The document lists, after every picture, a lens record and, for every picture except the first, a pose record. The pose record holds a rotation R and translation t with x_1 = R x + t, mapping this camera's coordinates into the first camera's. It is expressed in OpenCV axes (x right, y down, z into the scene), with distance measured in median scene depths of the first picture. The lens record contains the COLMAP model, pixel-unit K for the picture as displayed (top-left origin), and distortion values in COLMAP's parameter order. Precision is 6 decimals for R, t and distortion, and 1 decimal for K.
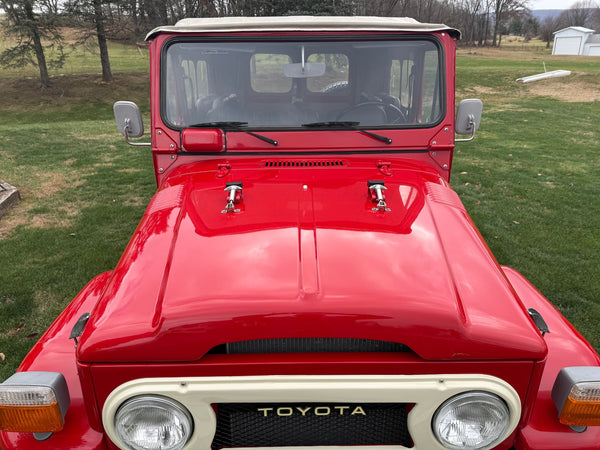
lens RADIAL K [[424.5, 0, 301.1], [0, 424.5, 224.4], [0, 0, 1]] dist [0.030395, -0.037017]
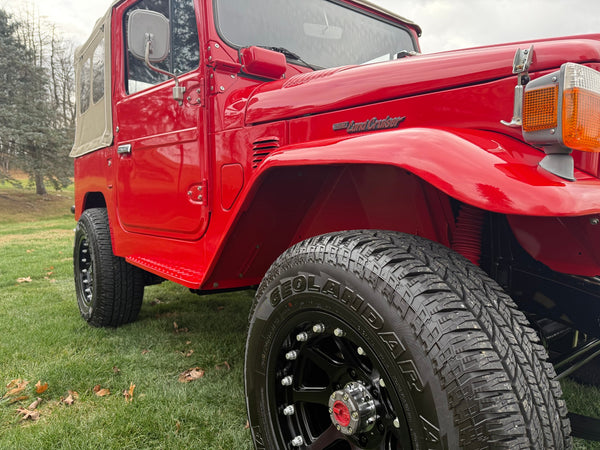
lens RADIAL K [[428.5, 0, 299.4], [0, 428.5, 224.9], [0, 0, 1]] dist [0.002466, -0.006528]
pose [[0.800018, -0.024687, 0.599469, -0.151039], [0.203360, 0.951166, -0.232223, 0.071136], [-0.564461, 0.307690, 0.765970, 0.082511]]
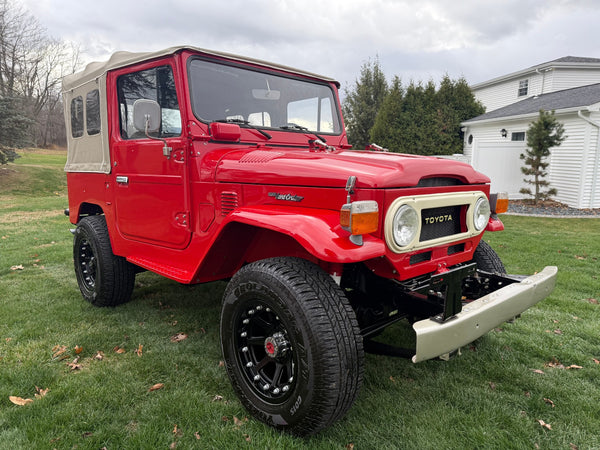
lens RADIAL K [[424.5, 0, 301.1], [0, 424.5, 224.4], [0, 0, 1]] dist [0.030395, -0.037017]
pose [[0.733223, -0.079177, 0.675363, -0.206207], [0.233600, 0.962081, -0.140822, 0.066972], [-0.638604, 0.261018, 0.723916, -0.004777]]
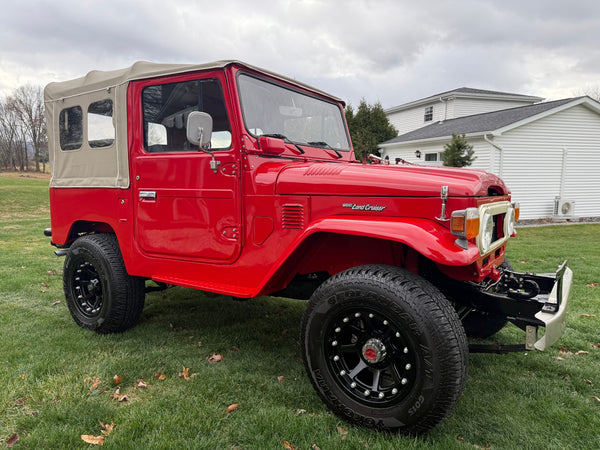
lens RADIAL K [[420.6, 0, 301.0], [0, 420.6, 223.8], [0, 0, 1]] dist [0.065667, -0.089330]
pose [[0.575446, -0.063237, 0.815391, -0.269231], [0.286676, 0.949345, -0.128690, 0.048124], [-0.765950, 0.307807, 0.564425, 0.055835]]
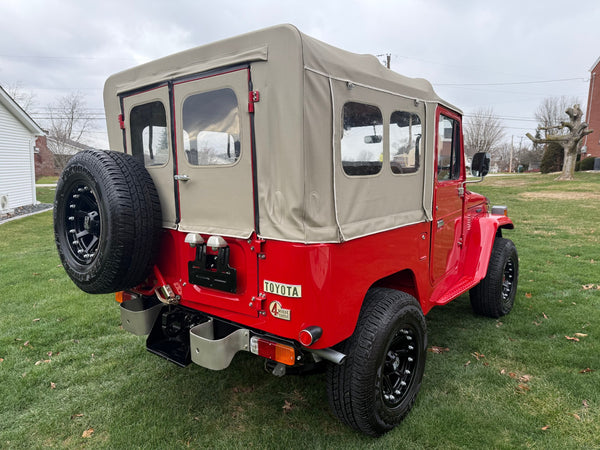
lens RADIAL K [[414.6, 0, 300.1], [0, 414.6, 230.1], [0, 0, 1]] dist [0.106076, -0.118300]
pose [[-0.757357, -0.080880, 0.647973, -0.203209], [0.246666, 0.883347, 0.398564, -0.177153], [-0.604621, 0.461688, -0.649059, 0.550853]]
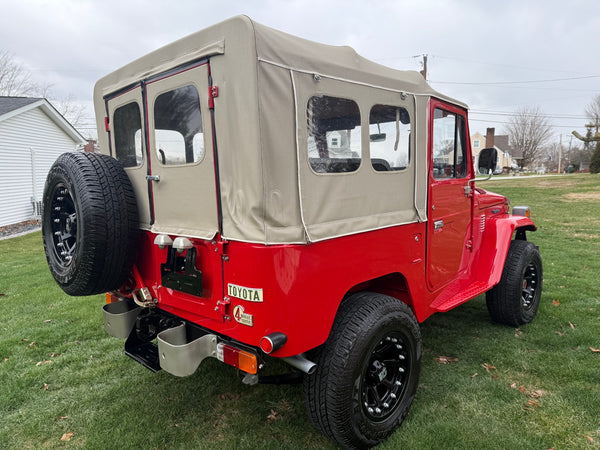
lens RADIAL K [[415.2, 0, 300.6], [0, 415.2, 226.3], [0, 0, 1]] dist [0.088745, -0.089553]
pose [[-0.696328, -0.064959, 0.714778, -0.220438], [0.284053, 0.889639, 0.357571, -0.162735], [-0.659122, 0.452021, -0.601029, 0.524137]]
